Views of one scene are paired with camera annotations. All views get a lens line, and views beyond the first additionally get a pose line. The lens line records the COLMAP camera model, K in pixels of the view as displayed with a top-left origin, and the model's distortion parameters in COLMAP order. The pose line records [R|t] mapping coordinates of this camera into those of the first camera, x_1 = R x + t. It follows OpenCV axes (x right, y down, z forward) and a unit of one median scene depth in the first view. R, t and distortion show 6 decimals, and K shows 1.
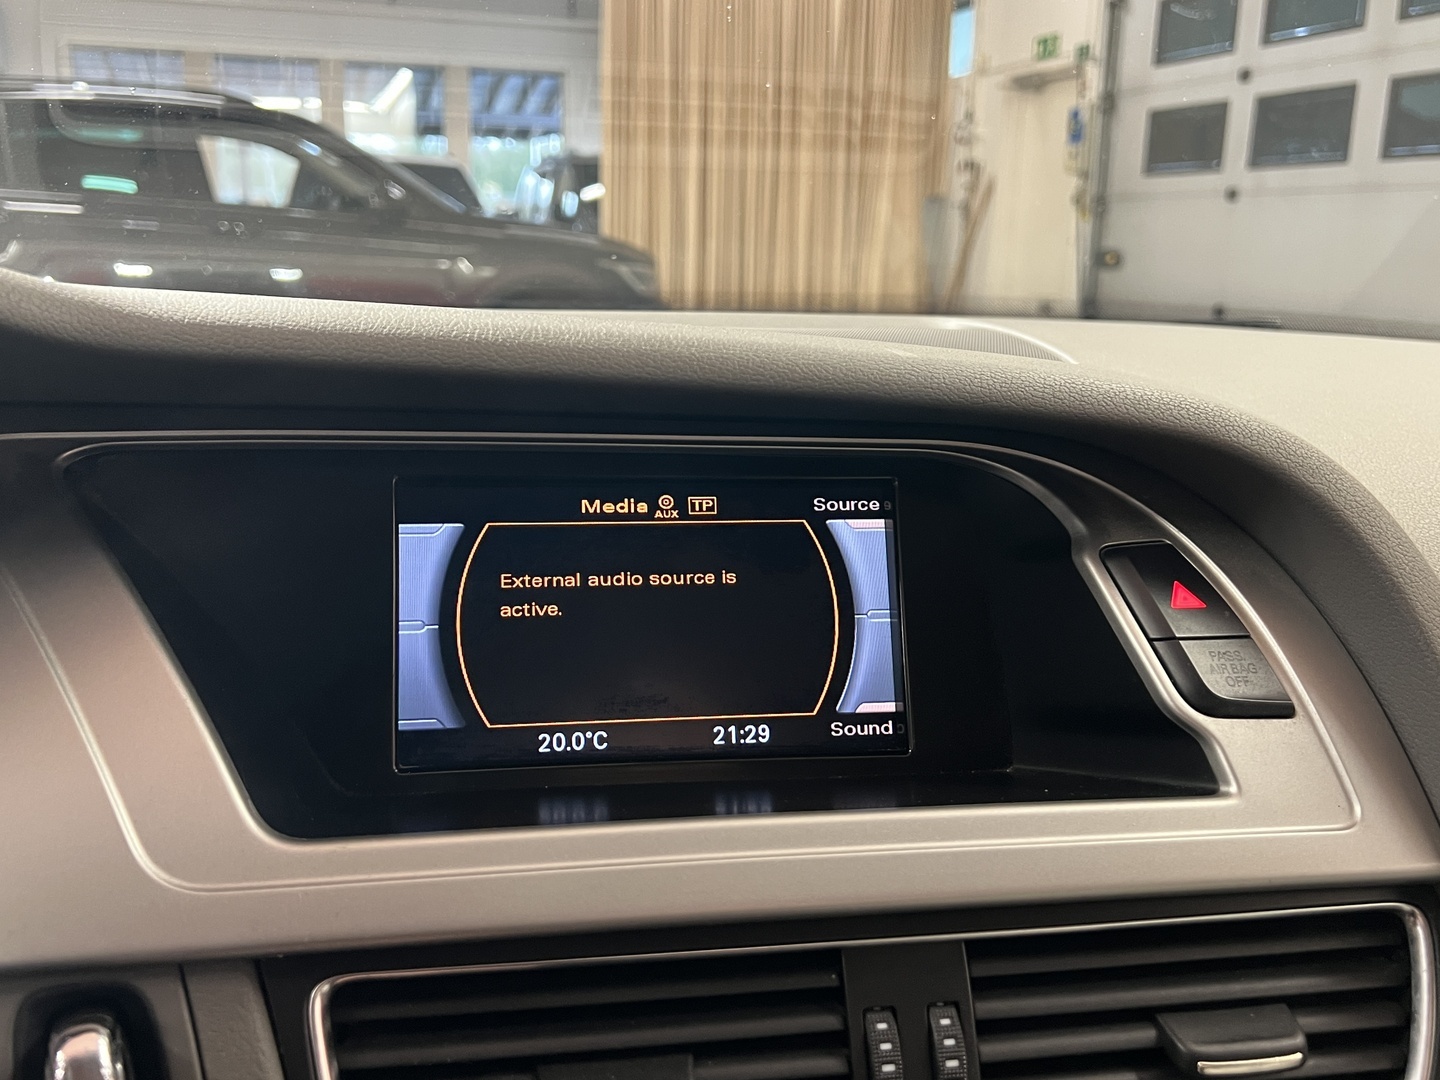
lens RADIAL K [[1285.2, 0, 683.3], [0, 1285.2, 556.5], [0, 0, 1]] dist [0.057542, -0.098223]
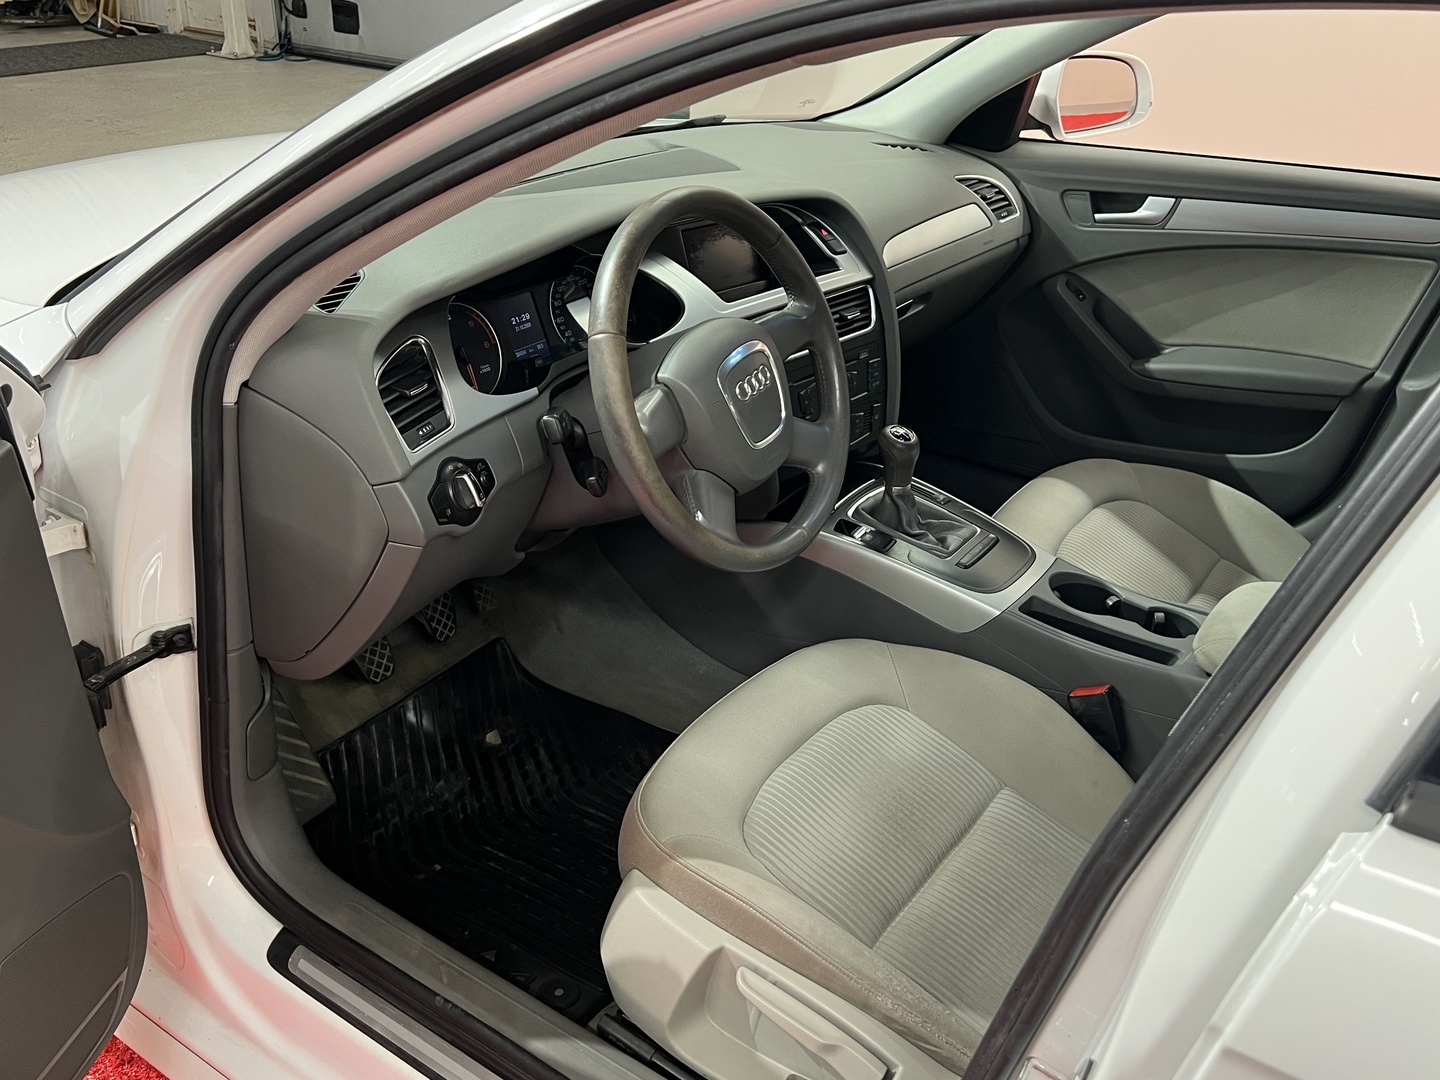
lens RADIAL K [[1285.2, 0, 676.2], [0, 1285.2, 548.5], [0, 0, 1]] dist [0.057542, -0.098223]
pose [[0.806749, -0.277777, 0.521532, -2.823827], [0.127720, 0.943725, 0.305075, -0.384760], [-0.576926, -0.179509, 0.796827, -2.671130]]
